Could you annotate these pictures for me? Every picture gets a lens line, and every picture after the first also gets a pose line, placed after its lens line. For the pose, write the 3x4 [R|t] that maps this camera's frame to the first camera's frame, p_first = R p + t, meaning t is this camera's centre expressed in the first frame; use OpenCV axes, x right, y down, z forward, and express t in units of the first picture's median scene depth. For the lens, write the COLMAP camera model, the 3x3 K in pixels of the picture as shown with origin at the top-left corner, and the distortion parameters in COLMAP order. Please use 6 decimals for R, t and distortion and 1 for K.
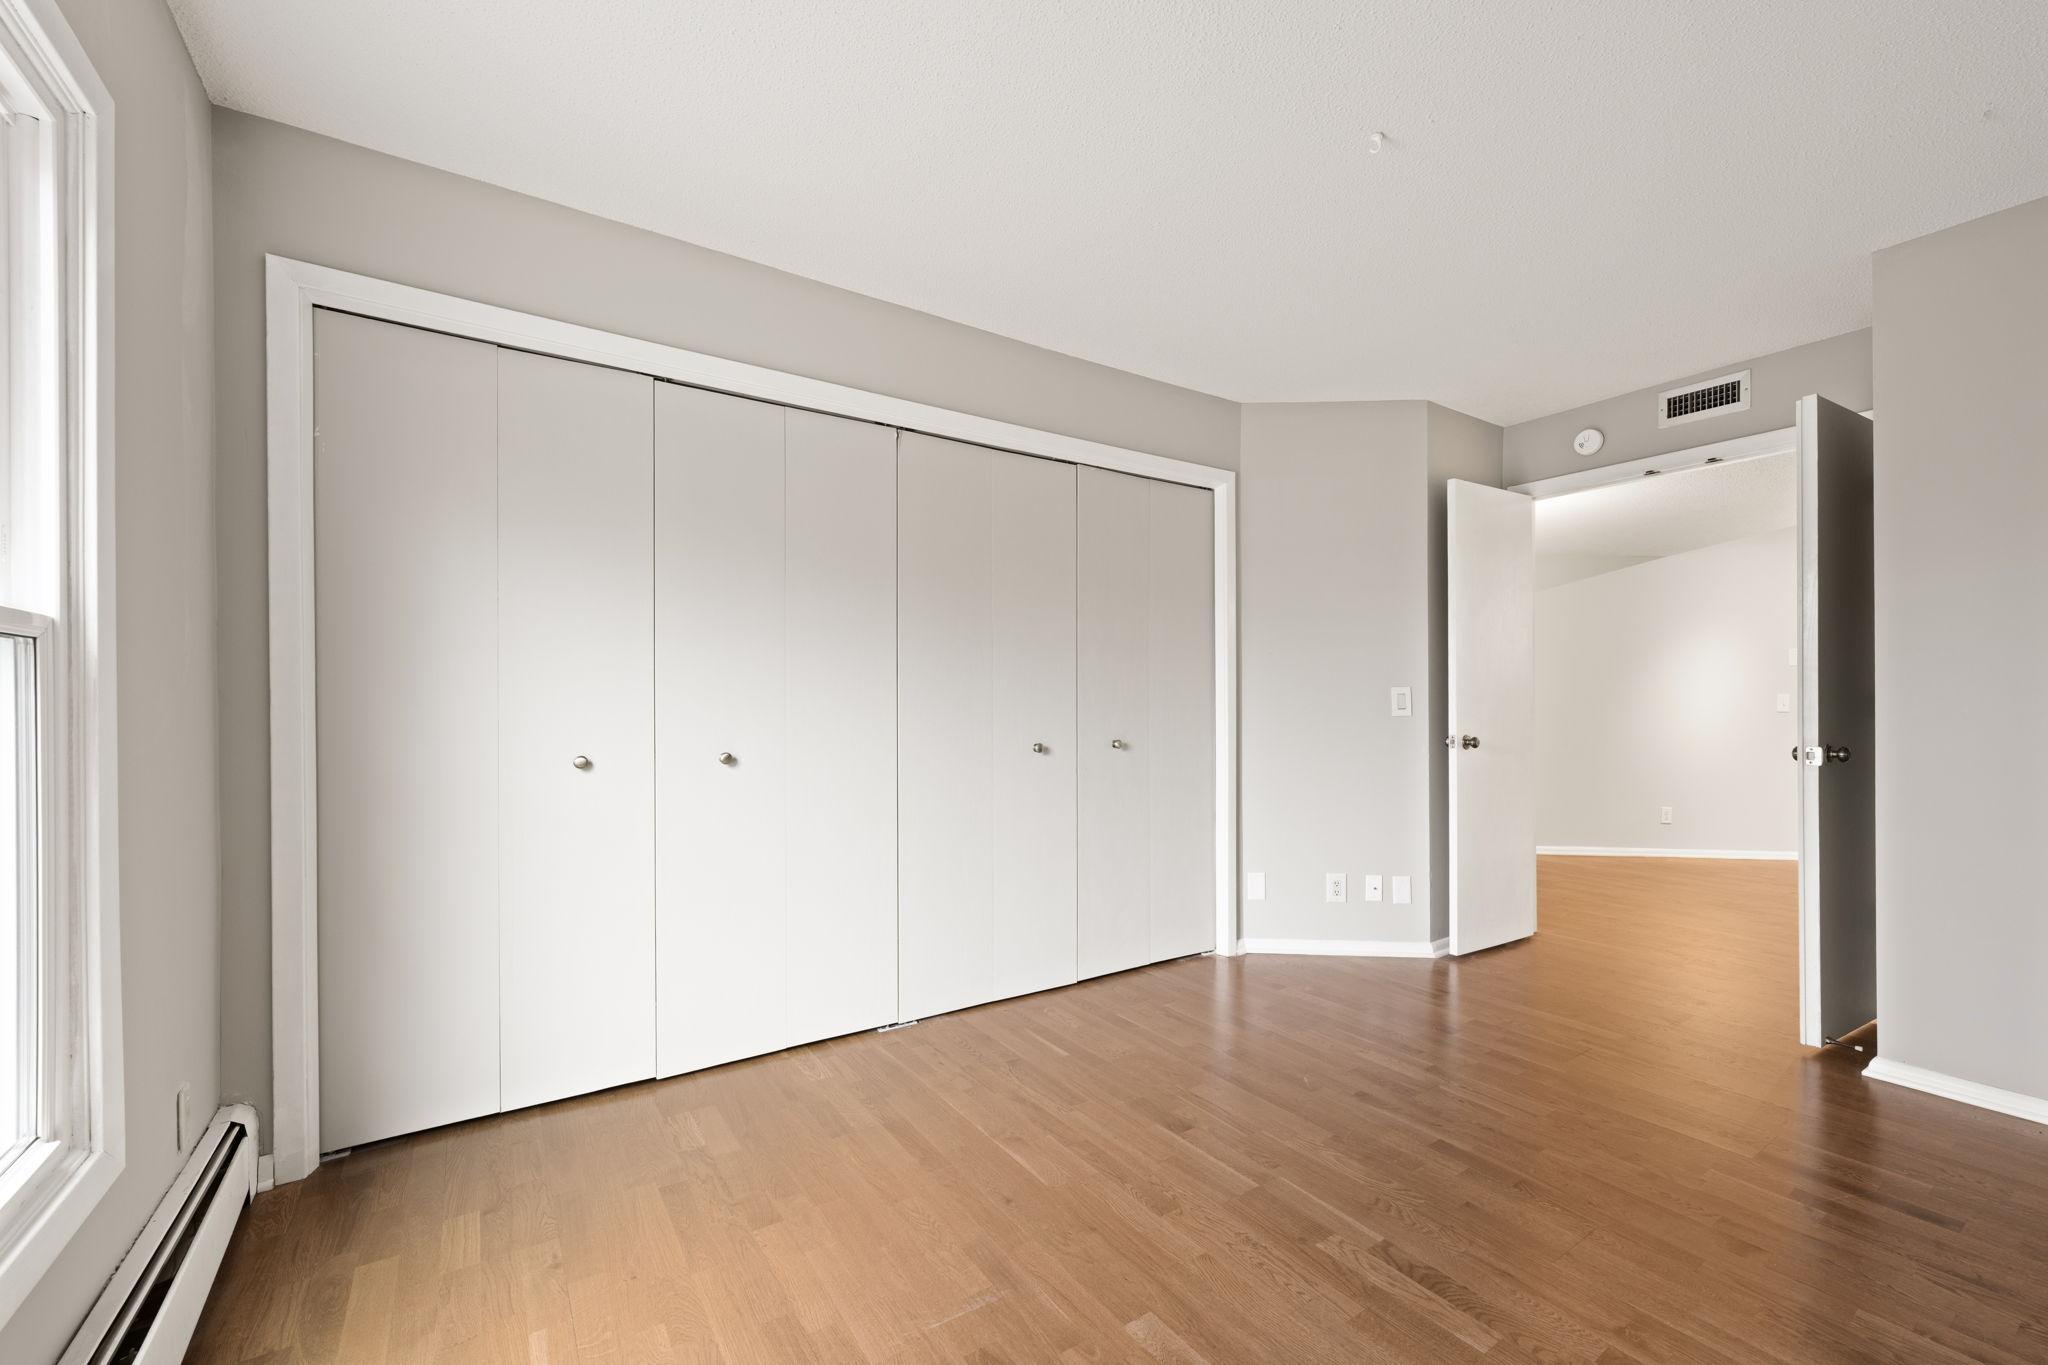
lens RADIAL K [[835.3, 0, 1031.9], [0, 835.3, 699.2], [0, 0, 1]] dist [0.008323, 0.000401]
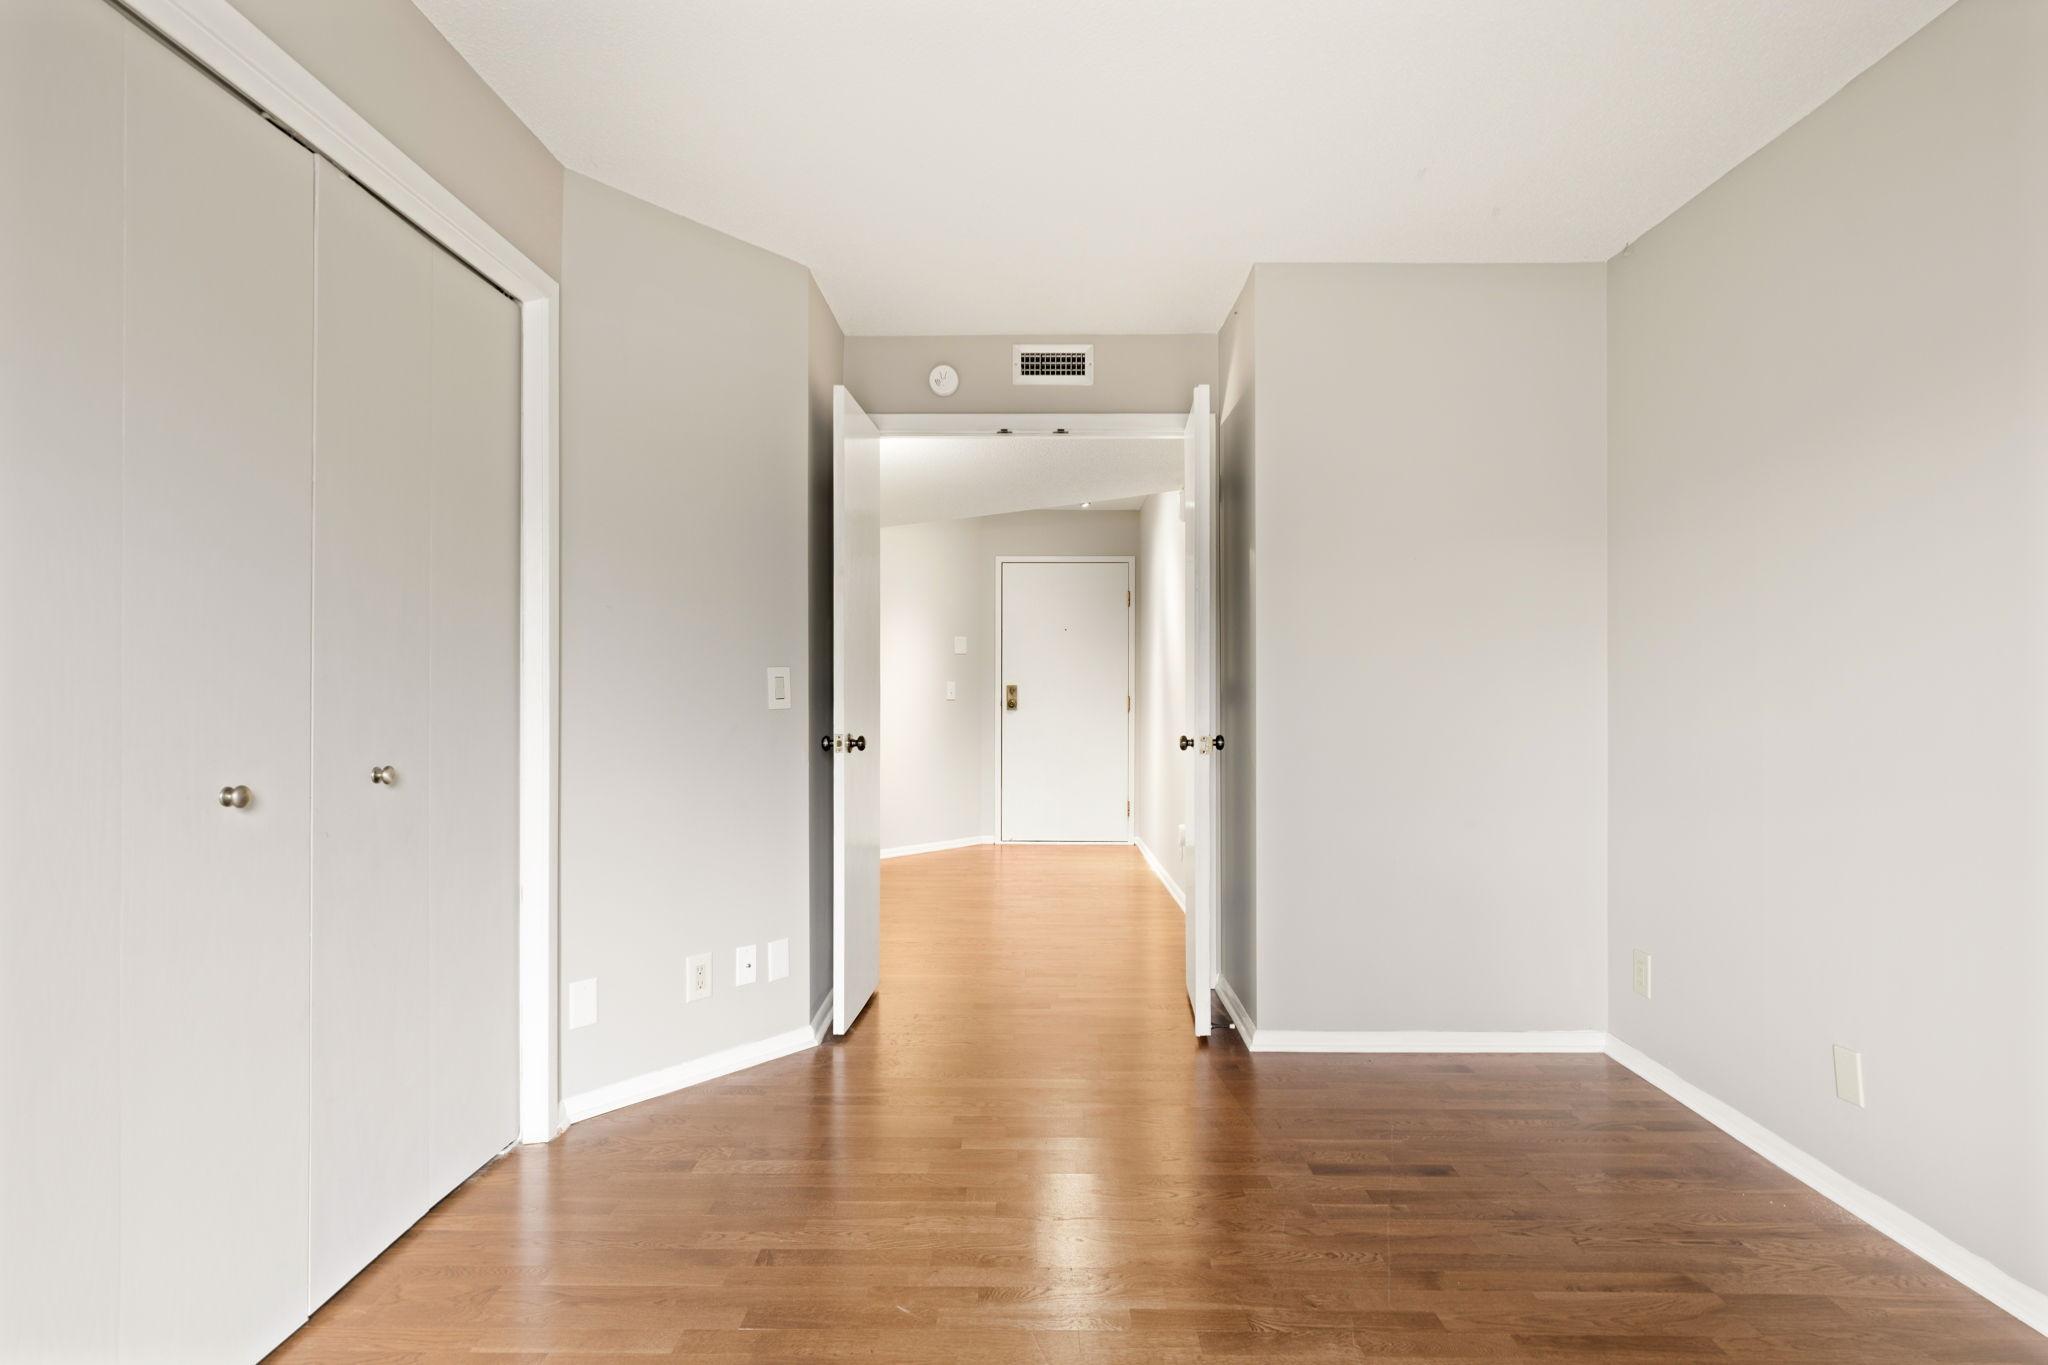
lens RADIAL K [[1087.9, 0, 1024.2], [0, 1087.9, 679.5], [0, 0, 1]] dist [0.004408, -0.000354]
pose [[0.563550, 0.012455, 0.825988, -0.193189], [-0.008273, 0.999921, -0.009433, 0.002726], [-0.826041, -0.001517, 0.563608, 0.328599]]
